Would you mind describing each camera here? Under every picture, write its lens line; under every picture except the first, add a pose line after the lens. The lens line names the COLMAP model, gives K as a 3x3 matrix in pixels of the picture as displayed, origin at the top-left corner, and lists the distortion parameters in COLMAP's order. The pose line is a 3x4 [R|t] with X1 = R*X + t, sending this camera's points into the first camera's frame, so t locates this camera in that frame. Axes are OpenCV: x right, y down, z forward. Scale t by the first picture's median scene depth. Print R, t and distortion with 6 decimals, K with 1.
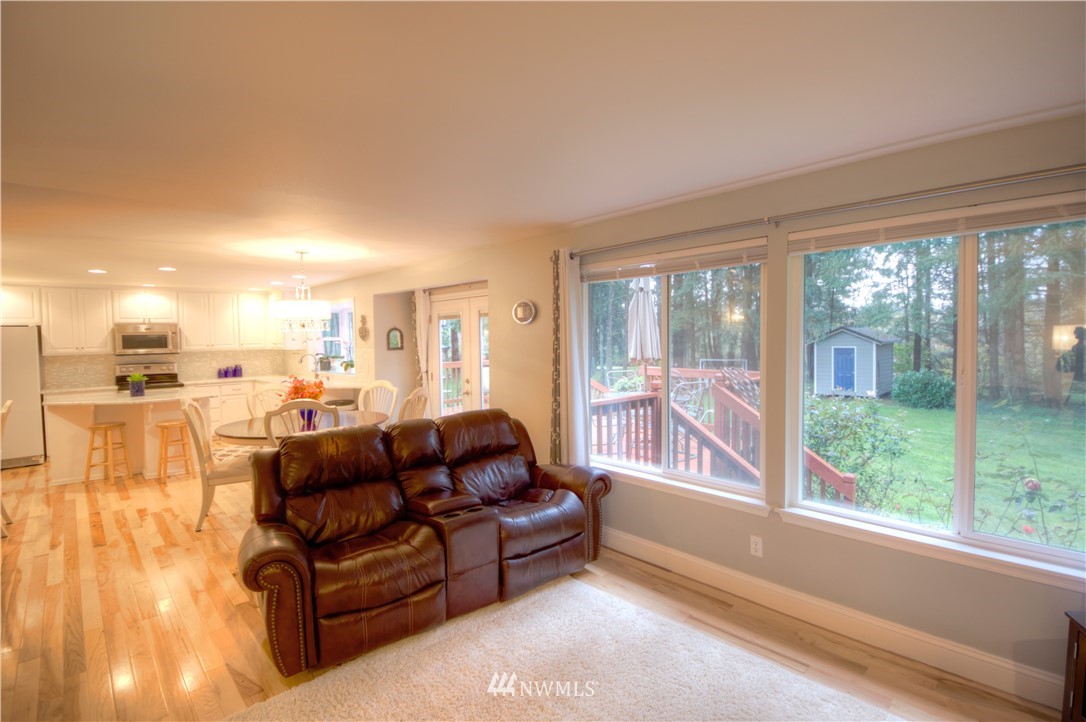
lens RADIAL K [[503.8, 0, 544.4], [0, 503.8, 349.6], [0, 0, 1]] dist [-0.000330, -0.014151]
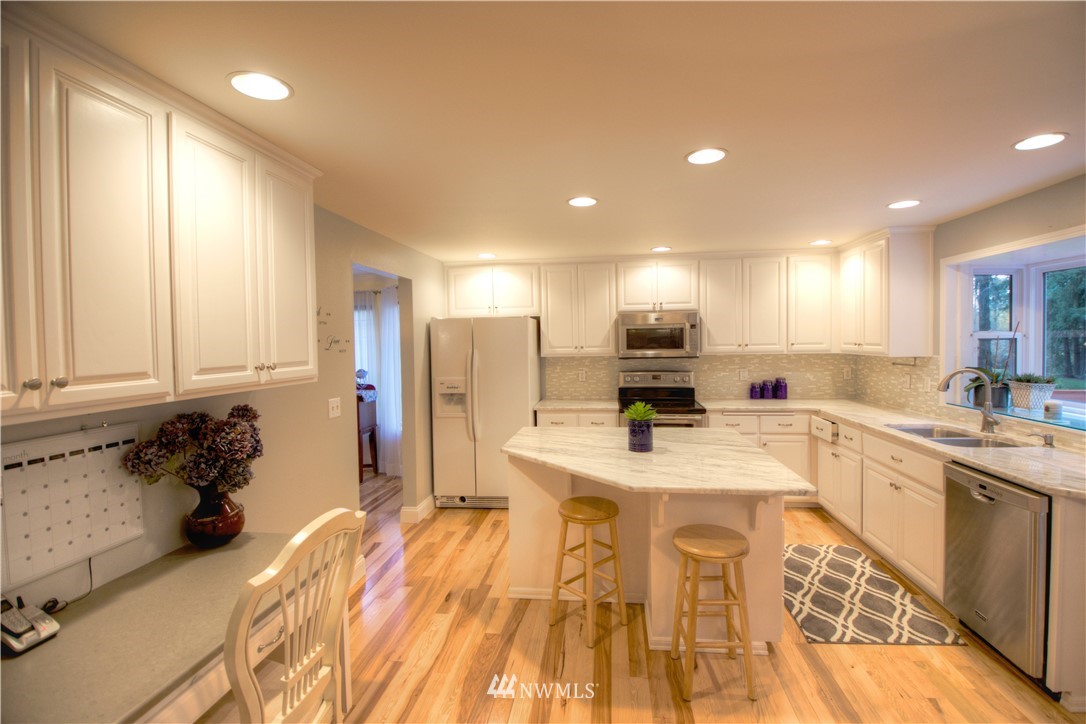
lens RADIAL K [[475.8, 0, 543.0], [0, 475.8, 362.0], [0, 0, 1]] dist [-0.000239, -0.000156]
pose [[0.621953, 0.042341, -0.781909, -0.403144], [-0.015995, 0.999016, 0.041375, -0.008848], [0.782891, -0.013227, 0.622018, 0.501681]]
